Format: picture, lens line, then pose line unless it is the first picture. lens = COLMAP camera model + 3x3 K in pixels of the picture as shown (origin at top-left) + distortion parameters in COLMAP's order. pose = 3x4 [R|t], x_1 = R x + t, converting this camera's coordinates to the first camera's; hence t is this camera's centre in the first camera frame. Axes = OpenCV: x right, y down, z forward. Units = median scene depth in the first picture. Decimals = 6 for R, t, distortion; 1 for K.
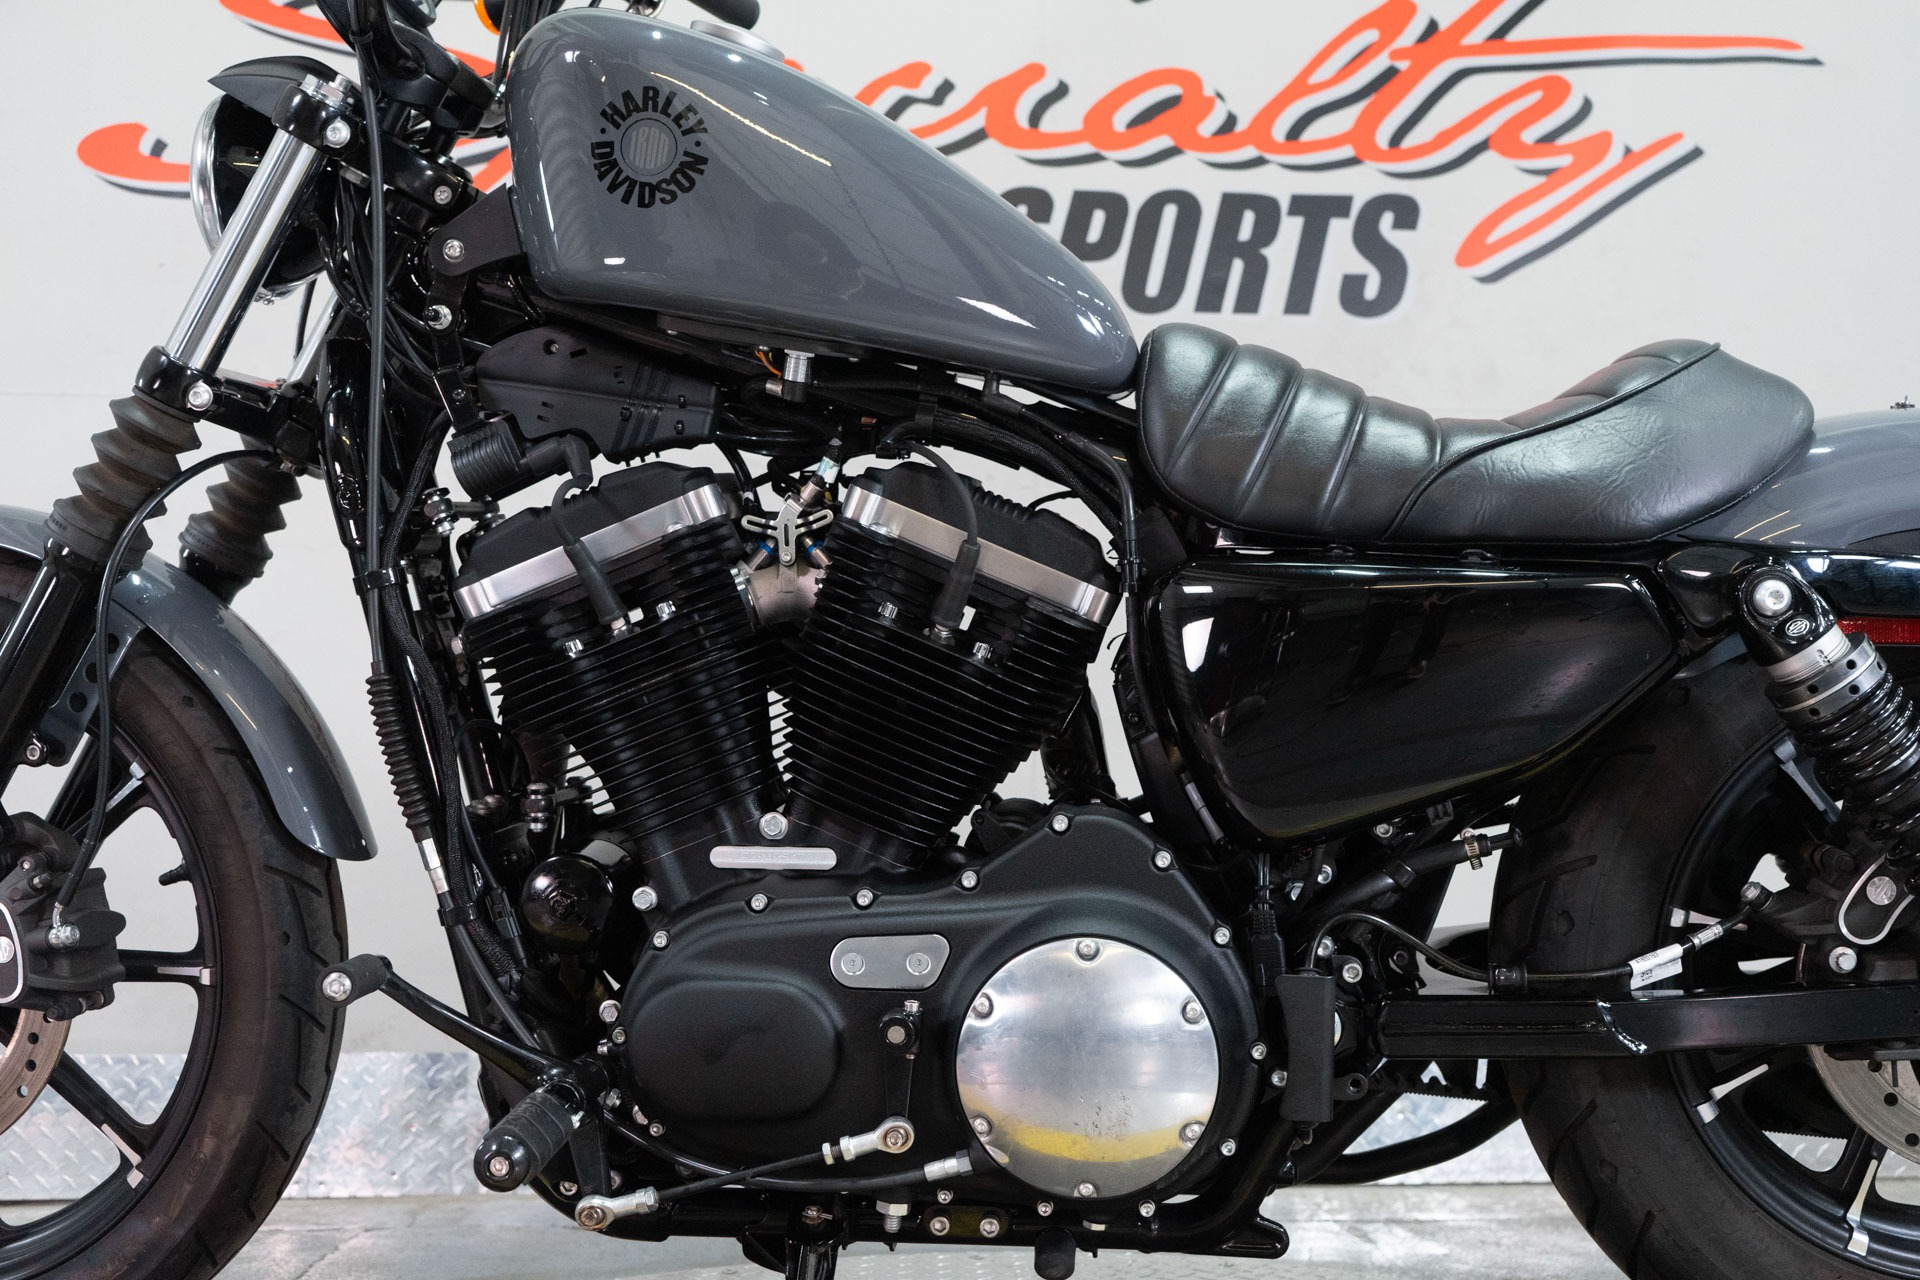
lens RADIAL K [[1942.5, 0, 980.0], [0, 1942.5, 644.9], [0, 0, 1]] dist [0.004528, 0.020777]
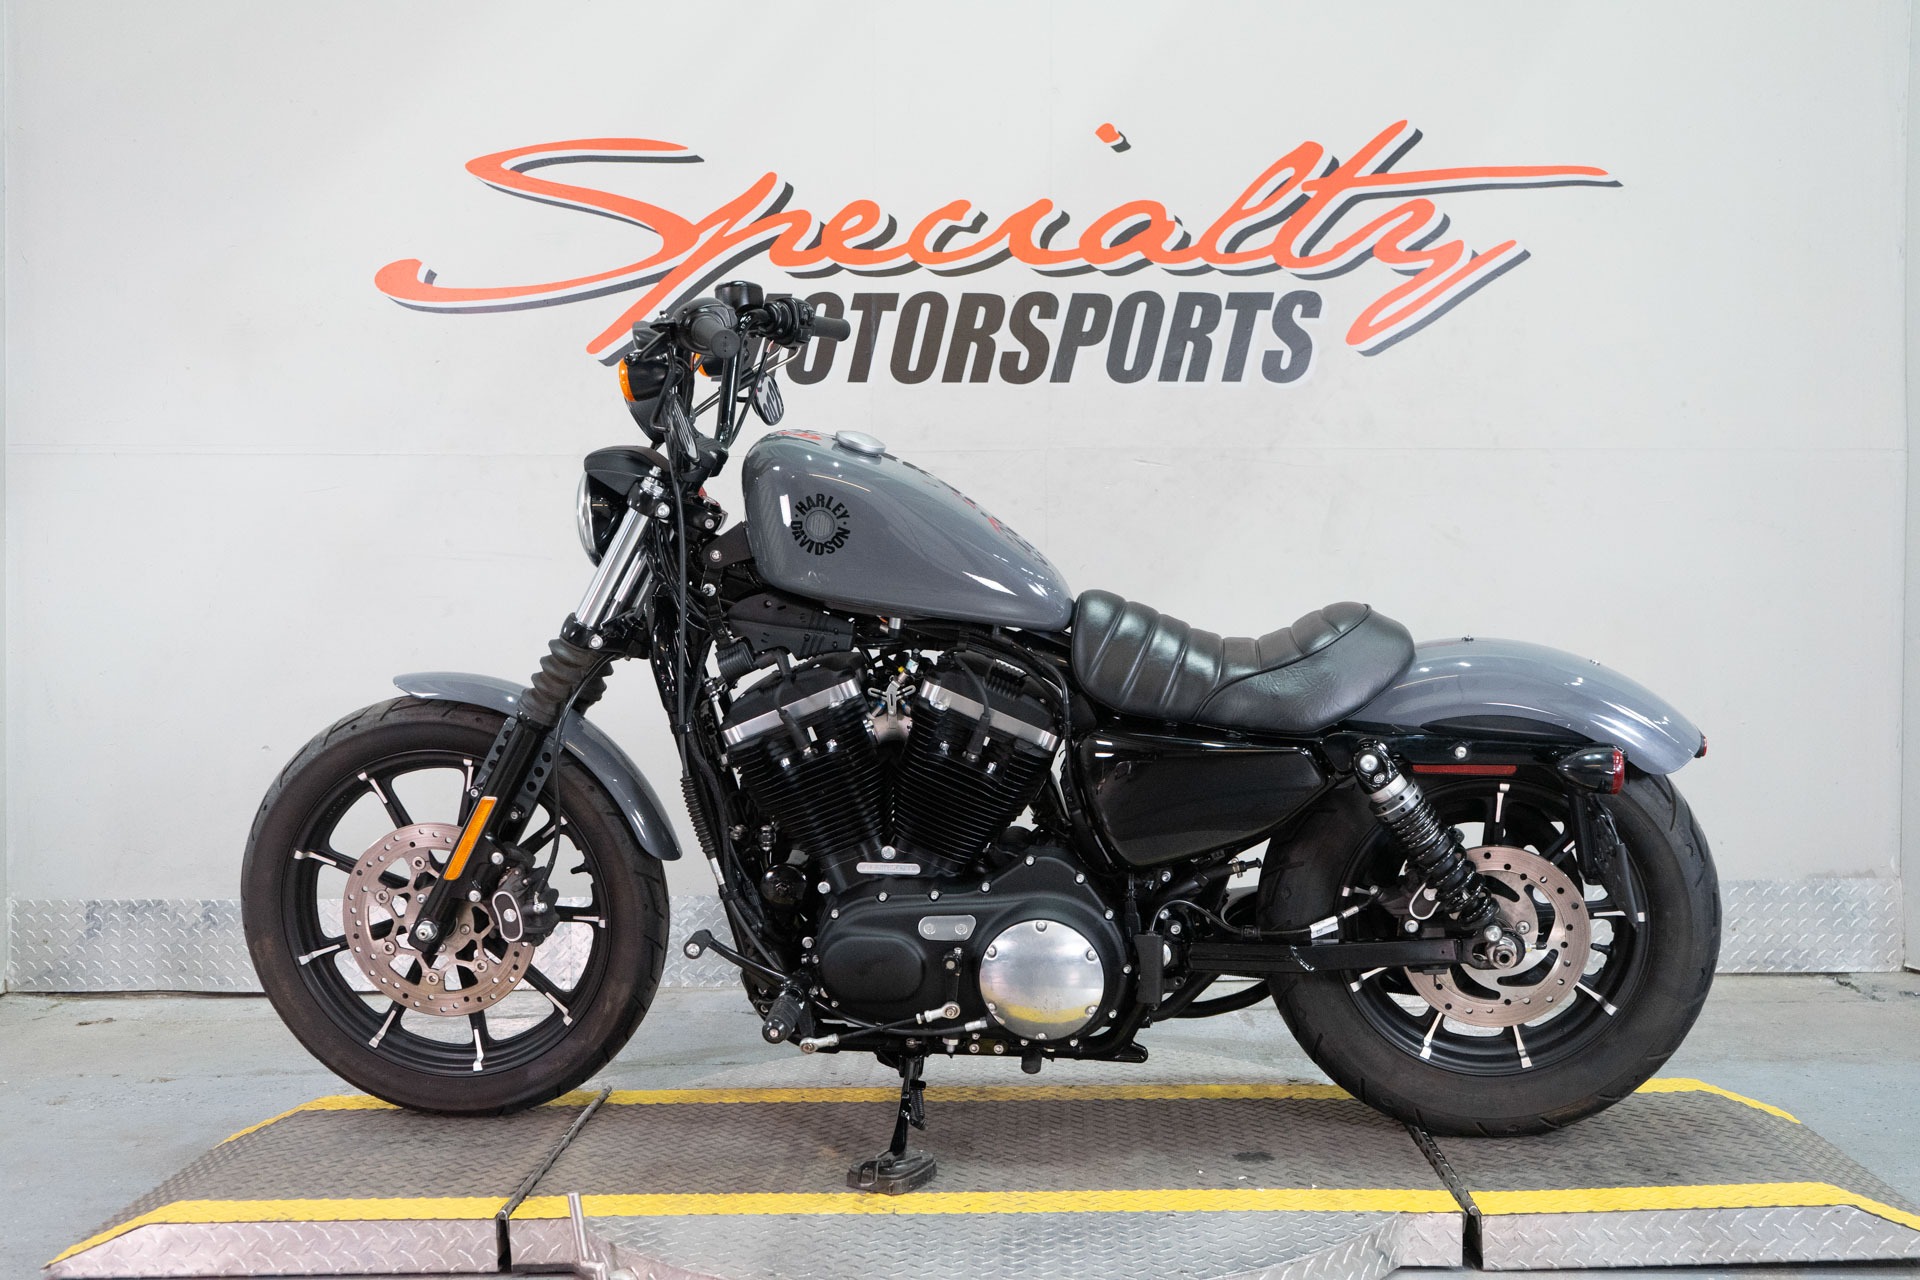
lens RADIAL K [[1957.0, 0, 960.7], [0, 1957.0, 639.0], [0, 0, 1]] dist [0.011153, 0.016786]
pose [[0.999109, -0.007076, -0.041610, 0.051470], [0.012874, 0.989959, 0.140765, -0.394779], [0.040196, -0.141175, 0.989168, -0.924098]]
